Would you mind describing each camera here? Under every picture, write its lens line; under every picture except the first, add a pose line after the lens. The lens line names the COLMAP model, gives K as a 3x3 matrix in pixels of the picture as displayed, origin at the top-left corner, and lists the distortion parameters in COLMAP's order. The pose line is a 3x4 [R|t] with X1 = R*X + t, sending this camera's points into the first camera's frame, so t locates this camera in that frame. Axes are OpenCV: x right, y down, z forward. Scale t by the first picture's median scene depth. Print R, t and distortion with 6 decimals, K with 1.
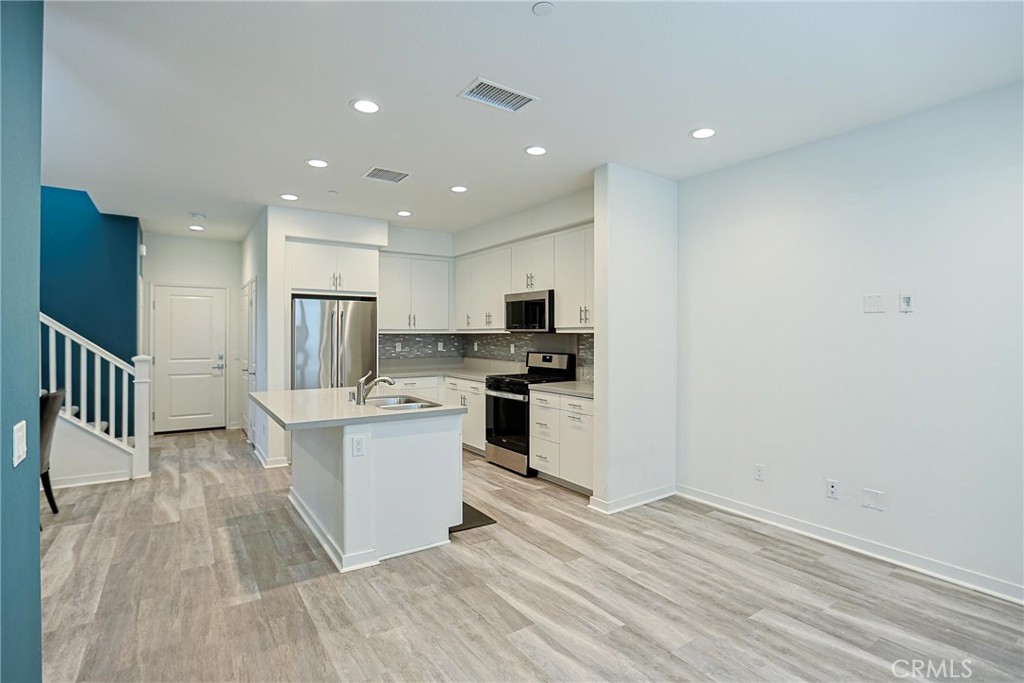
lens RADIAL K [[498.6, 0, 516.5], [0, 498.6, 334.2], [0, 0, 1]] dist [-0.045124, 0.013607]
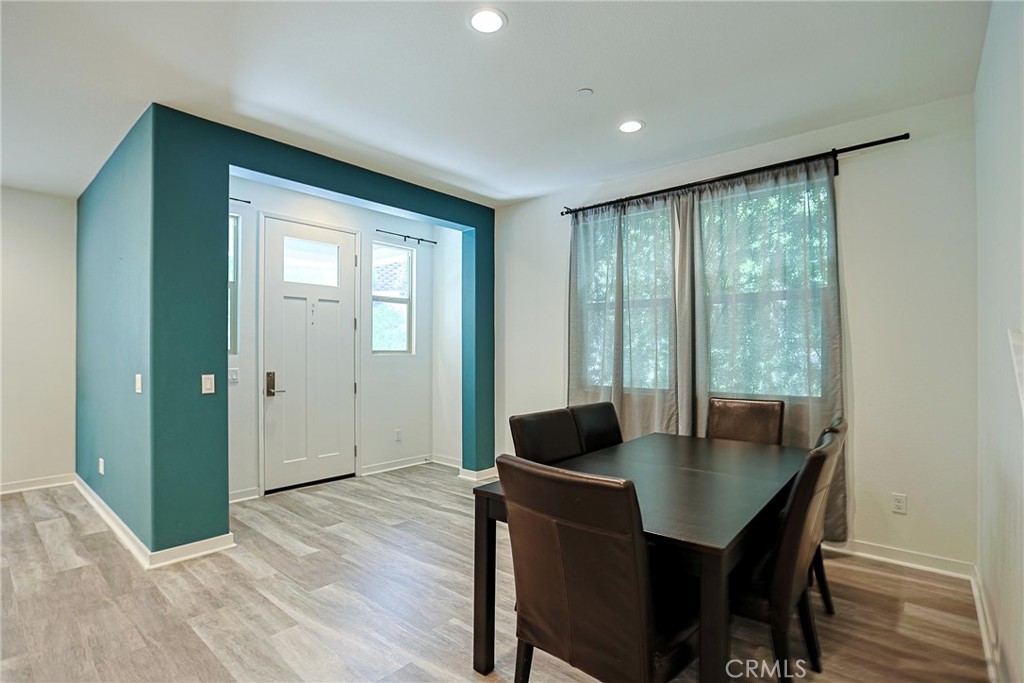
lens RADIAL K [[498.6, 0, 509.7], [0, 498.6, 345.7], [0, 0, 1]] dist [-0.045124, 0.013607]
pose [[-0.969509, -0.003478, -0.245032, -0.573872], [-0.002403, 0.999986, -0.004683, 0.016584], [0.245045, -0.003951, -0.969504, 0.957076]]
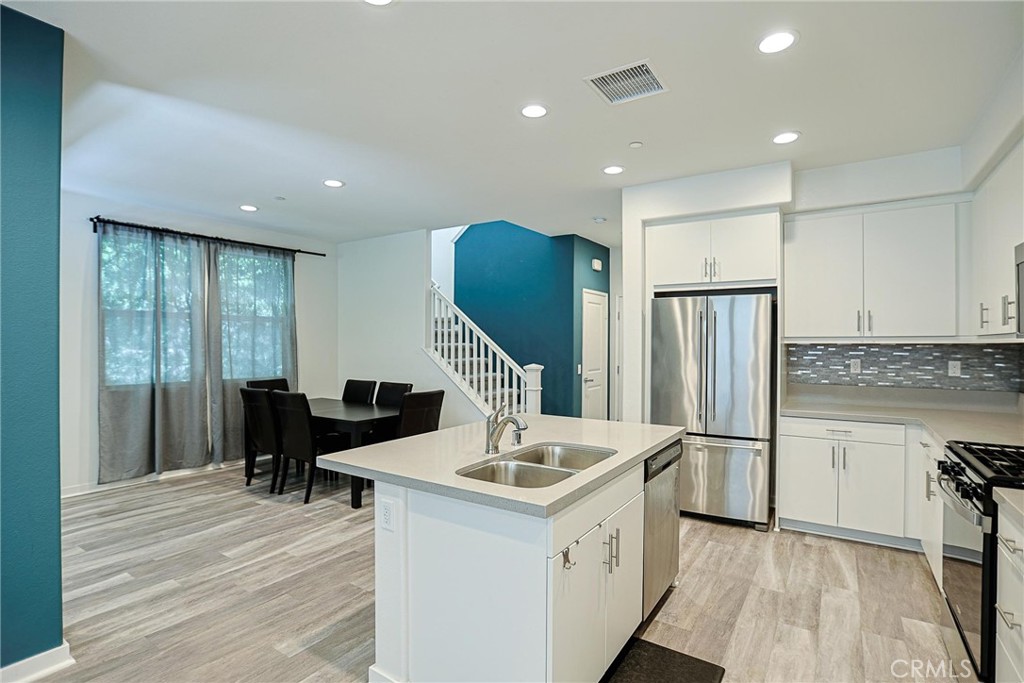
lens RADIAL K [[498.6, 0, 514.7], [0, 498.6, 344.6], [0, 0, 1]] dist [-0.045124, 0.013607]
pose [[0.373614, 0.002760, -0.927580, 0.198459], [-0.002134, 0.999995, 0.002116, -0.000747], [0.927582, 0.001189, 0.373618, 0.516865]]
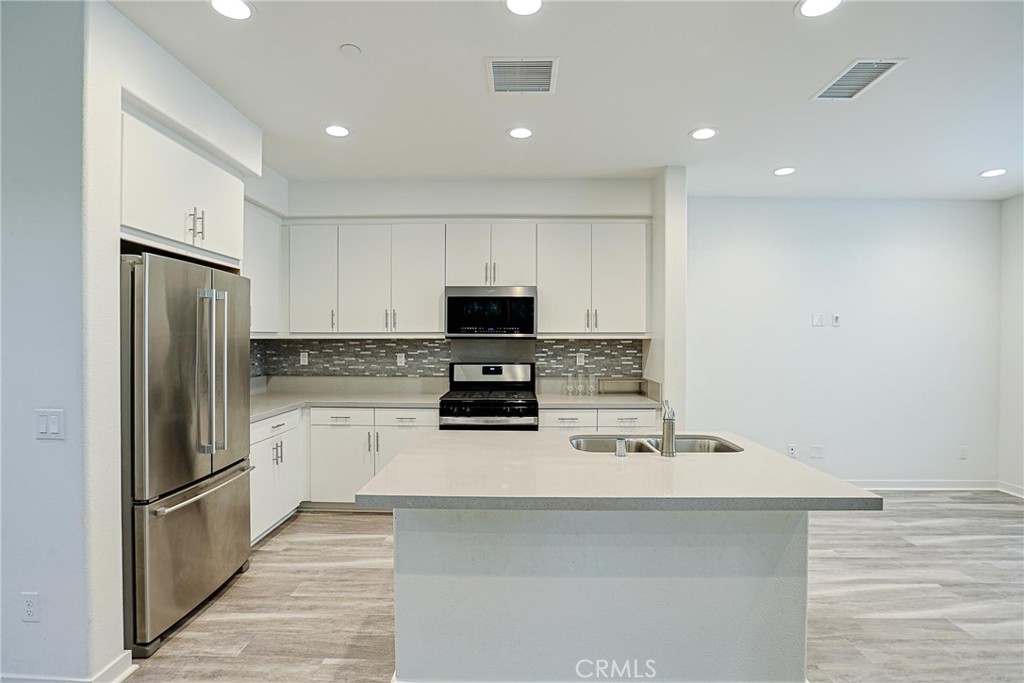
lens RADIAL K [[498.6, 0, 506.9], [0, 498.6, 346.7], [0, 0, 1]] dist [-0.045124, 0.013607]
pose [[0.586242, -0.010193, 0.810072, -0.609284], [-0.000764, 0.999913, 0.013135, -0.000050], [-0.810136, -0.008319, 0.586183, 0.530494]]
